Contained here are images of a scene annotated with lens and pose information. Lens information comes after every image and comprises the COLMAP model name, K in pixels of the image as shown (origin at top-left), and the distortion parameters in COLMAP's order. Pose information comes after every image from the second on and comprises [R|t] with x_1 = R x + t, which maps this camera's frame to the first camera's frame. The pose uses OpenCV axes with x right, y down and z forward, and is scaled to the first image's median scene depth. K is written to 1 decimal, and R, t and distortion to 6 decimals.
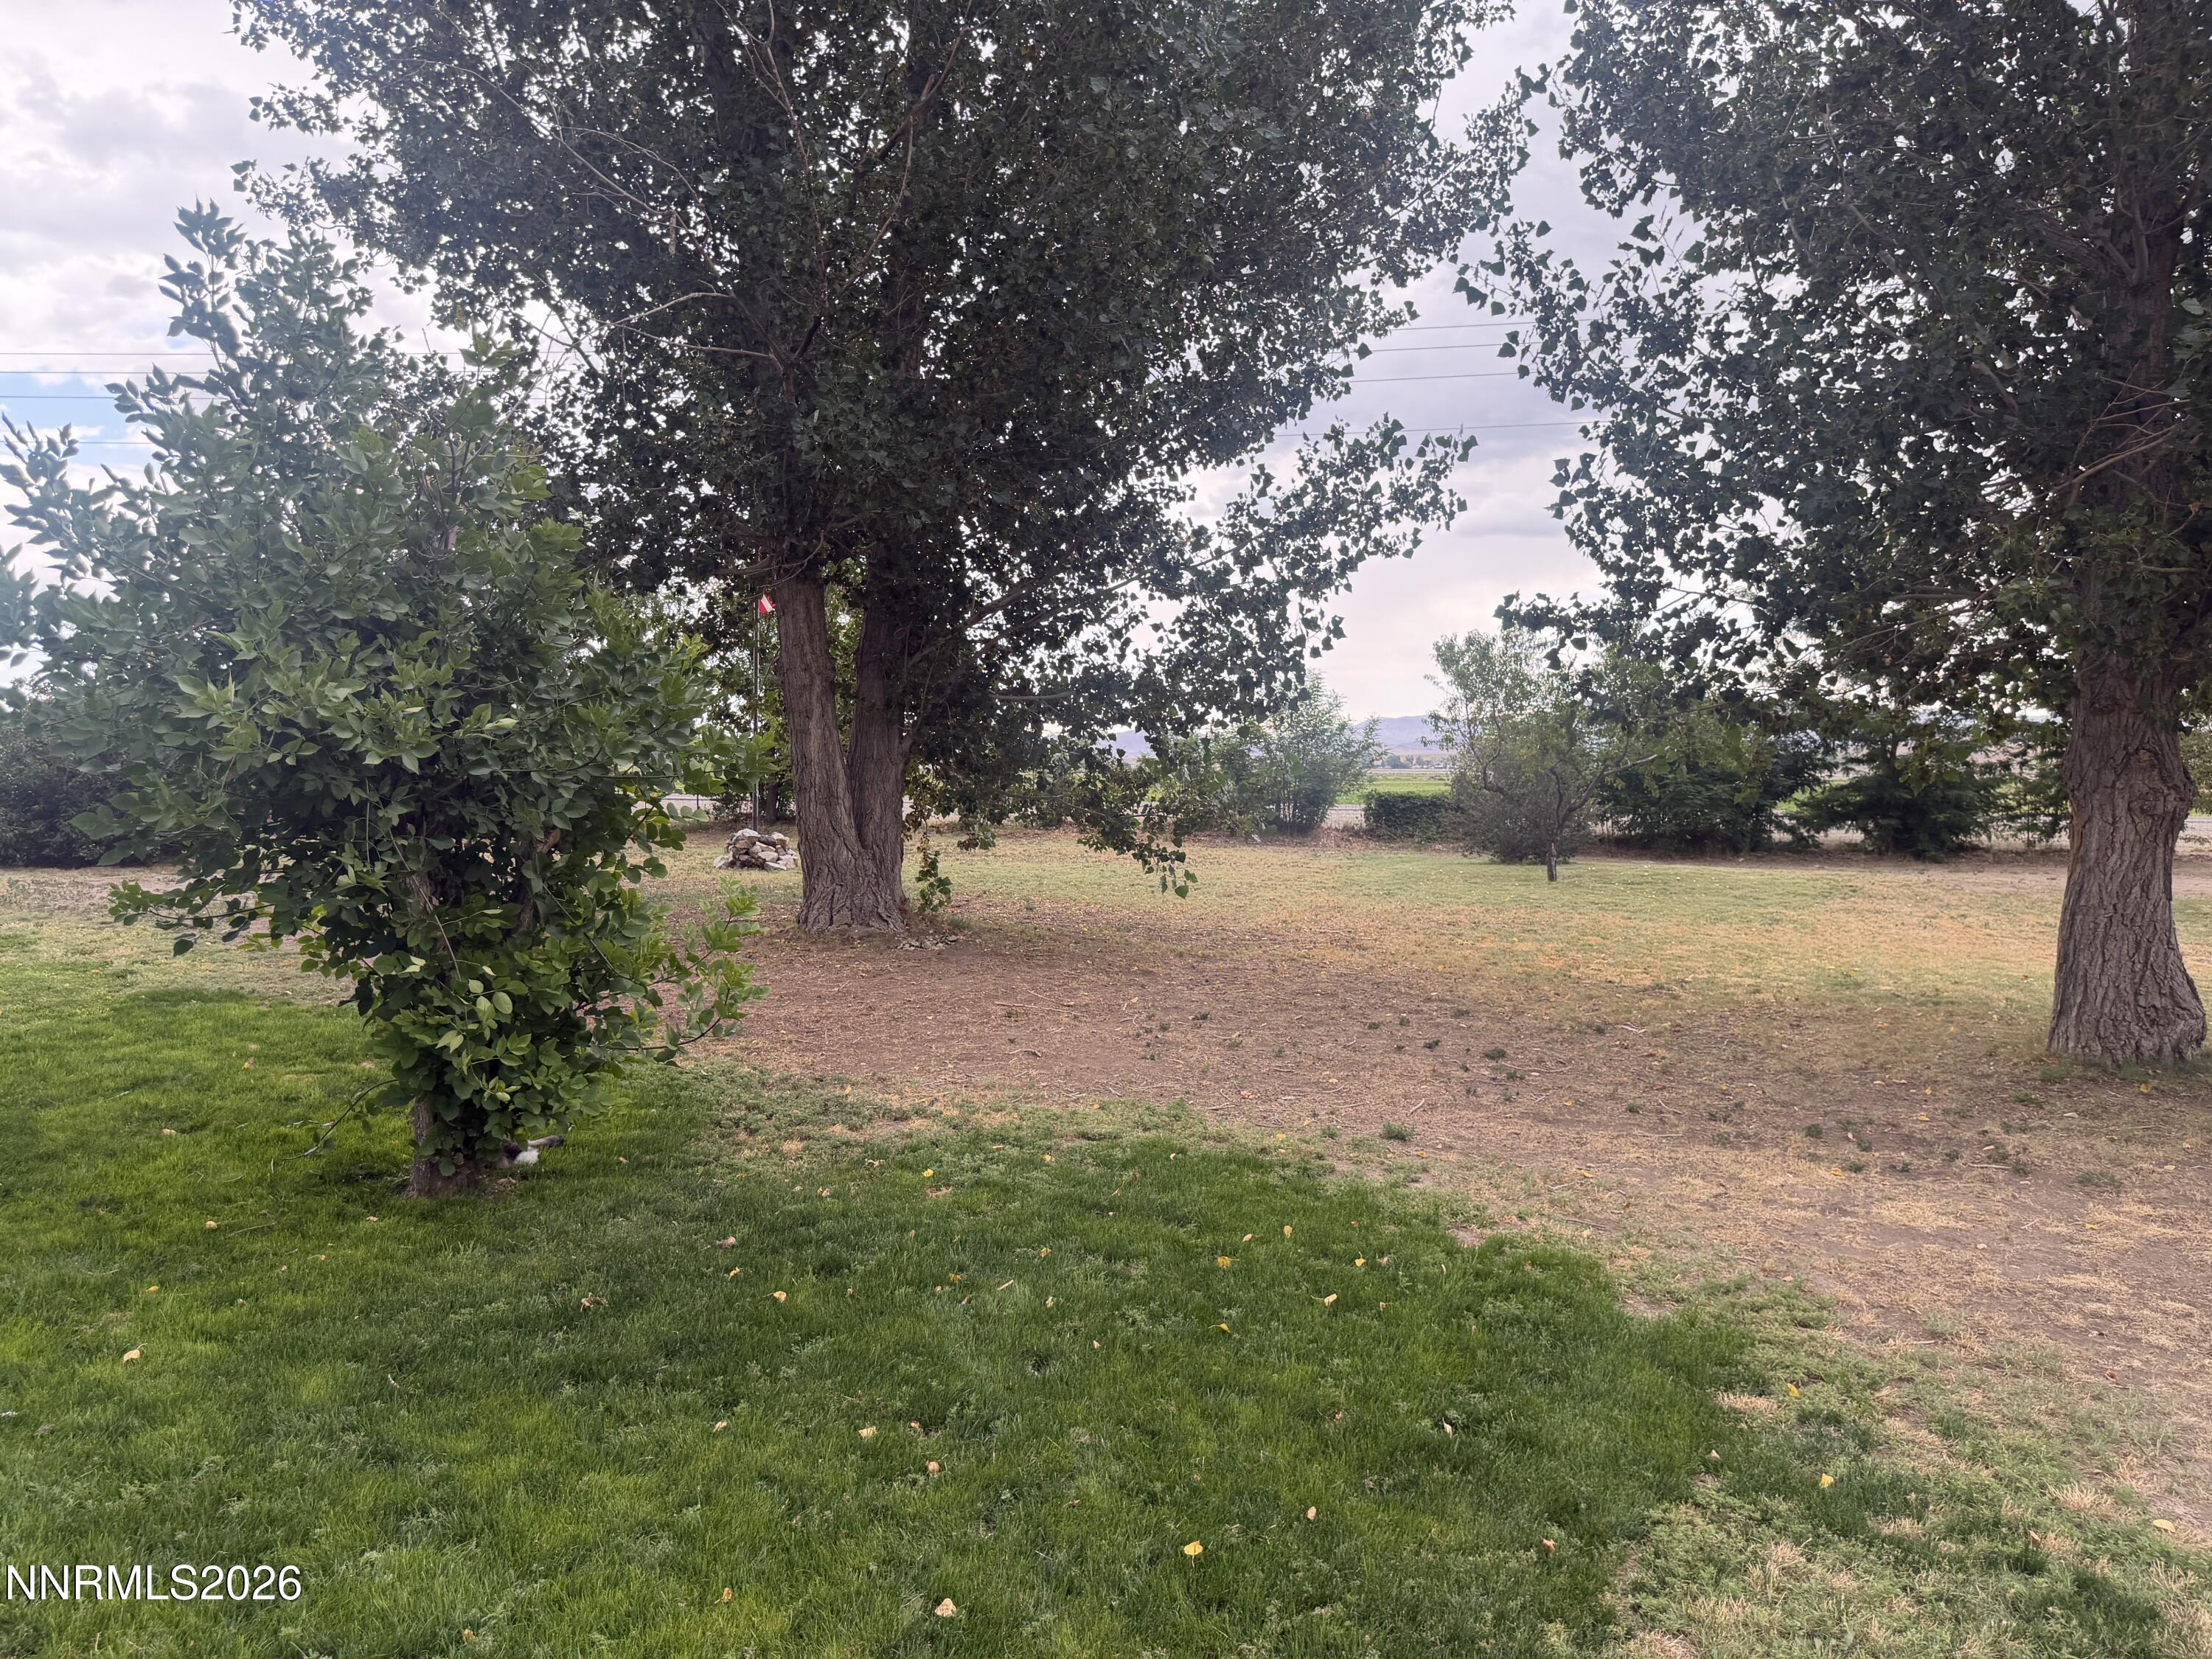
lens RADIAL K [[1610.9, 0, 1106.0], [0, 1610.9, 829.5], [0, 0, 1]] dist [0.091077, -0.155124]
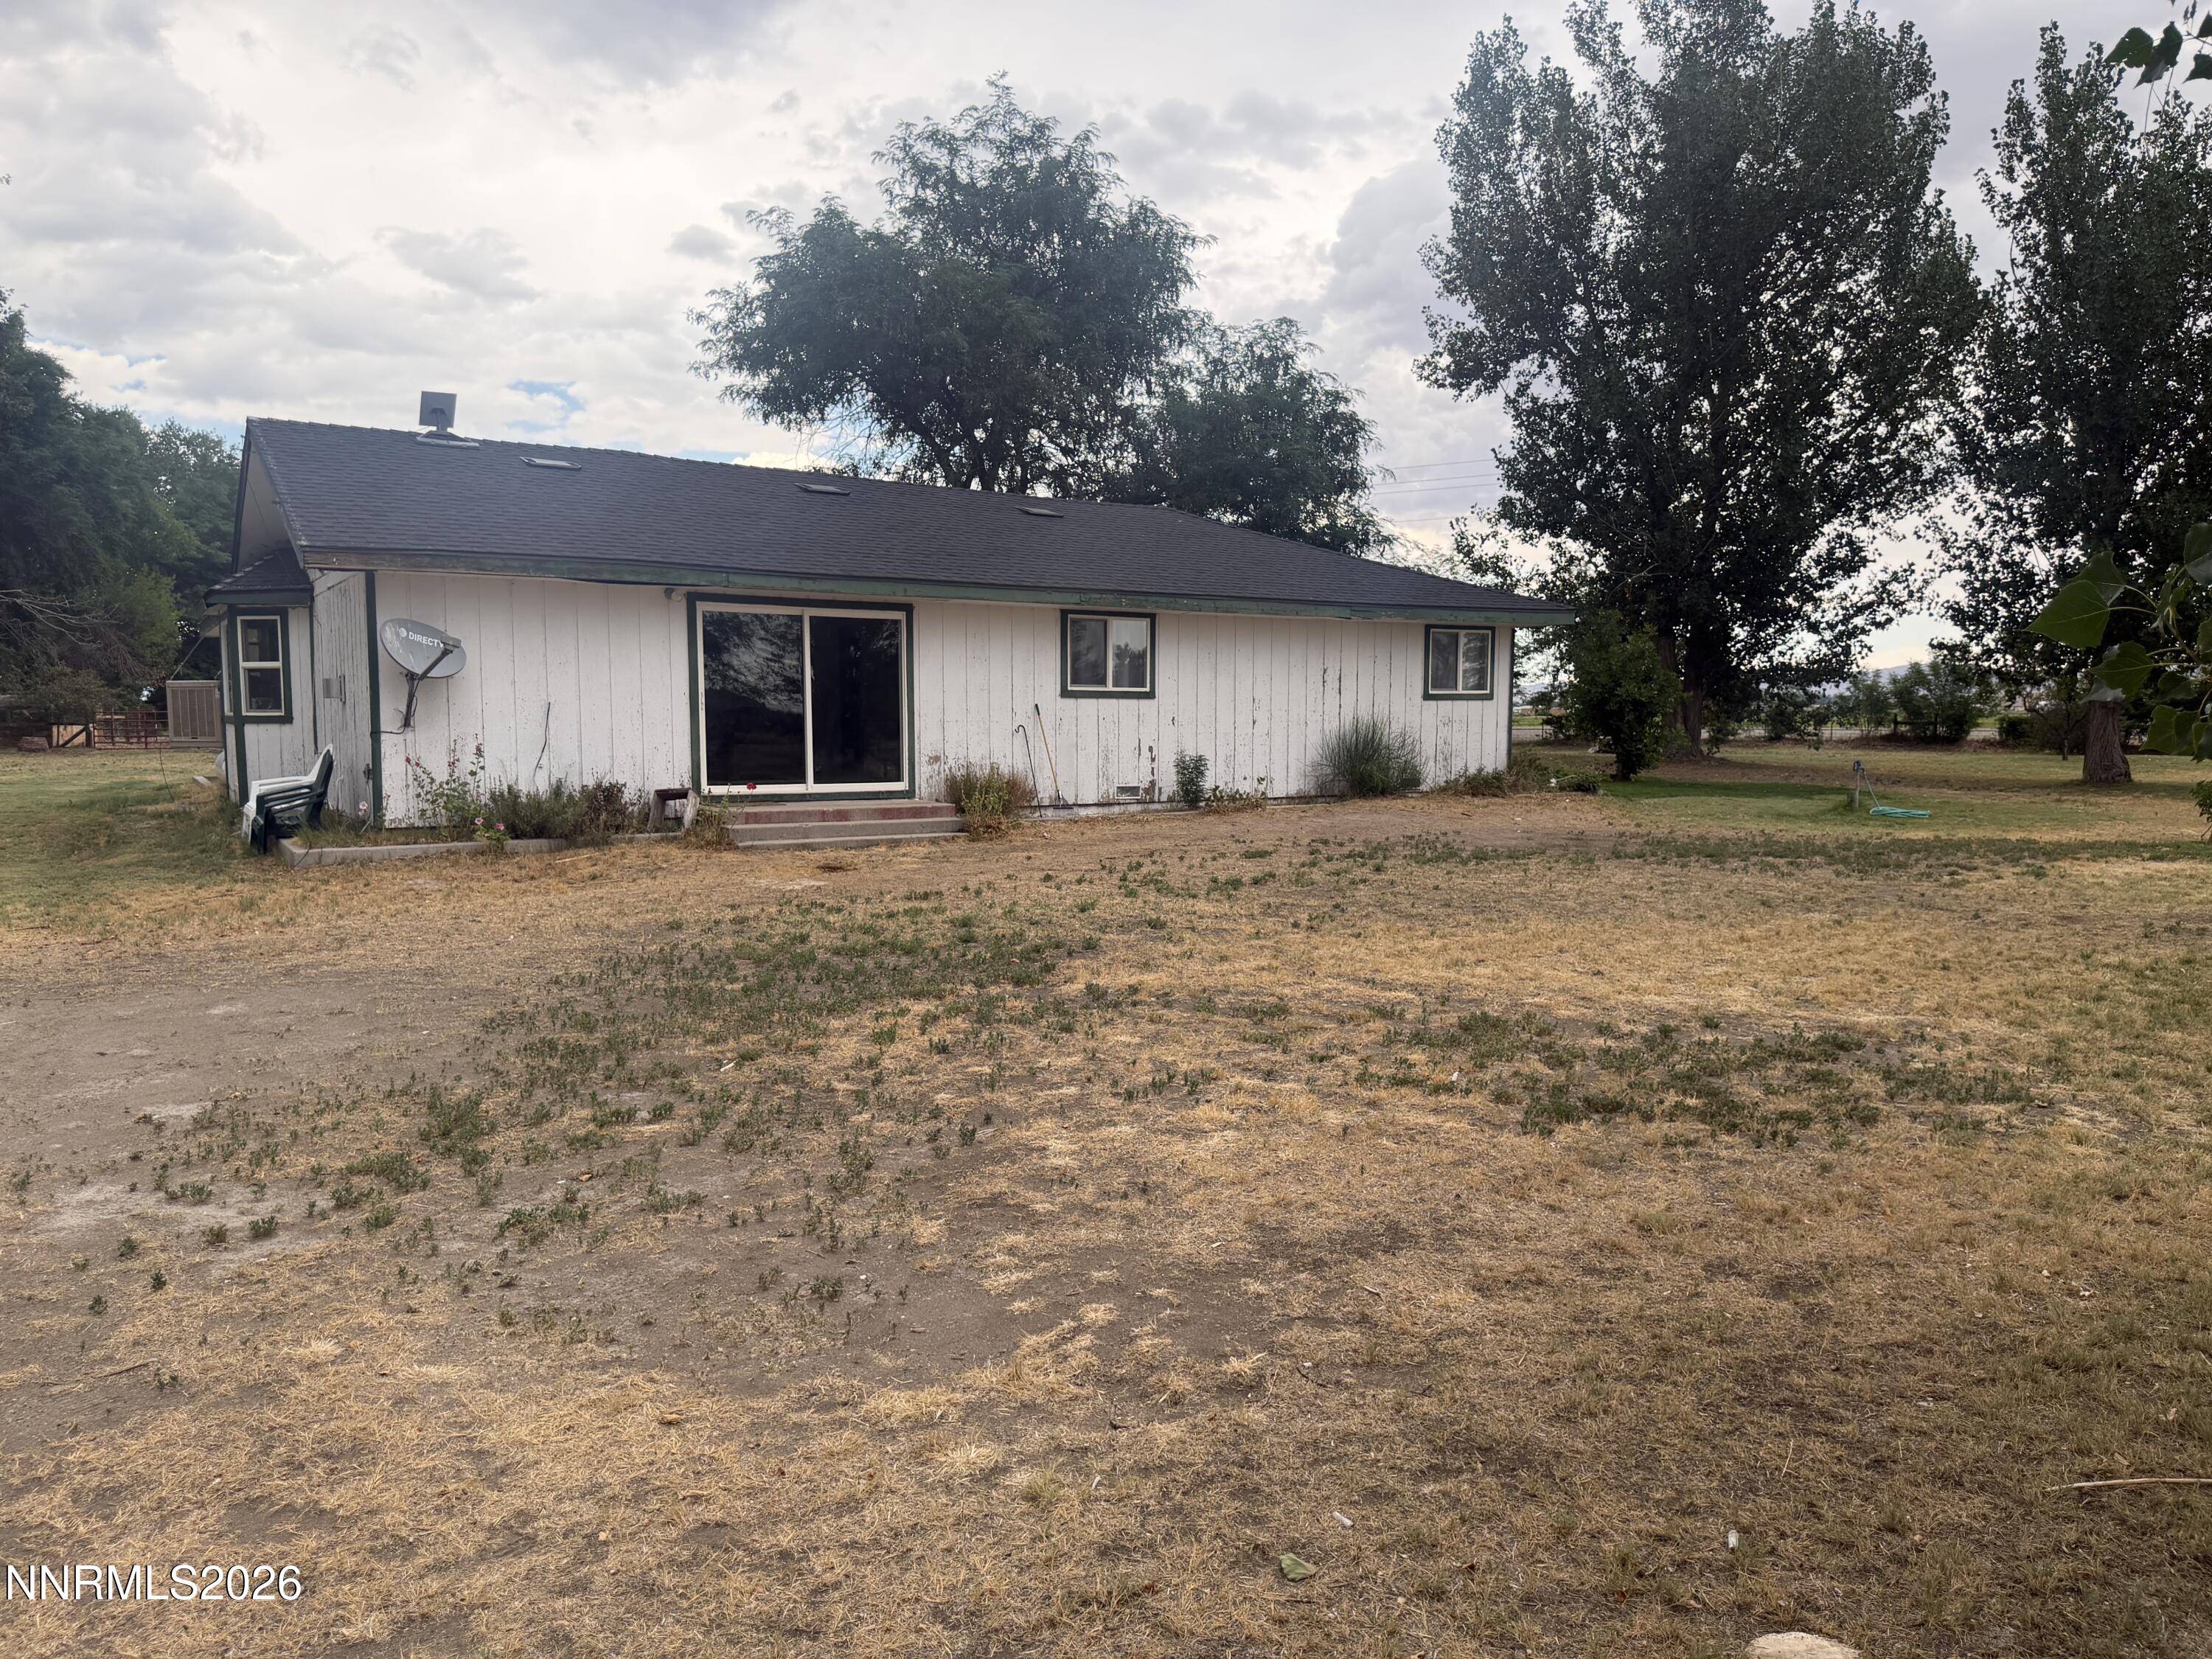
lens RADIAL K [[1610.9, 0, 1106.0], [0, 1610.9, 829.5], [0, 0, 1]] dist [0.091077, -0.155124]
pose [[0.909797, 0.016496, -0.414725, 0.097350], [-0.003107, 0.999453, 0.032938, 0.090192], [0.415041, -0.028678, 0.909350, -1.899873]]
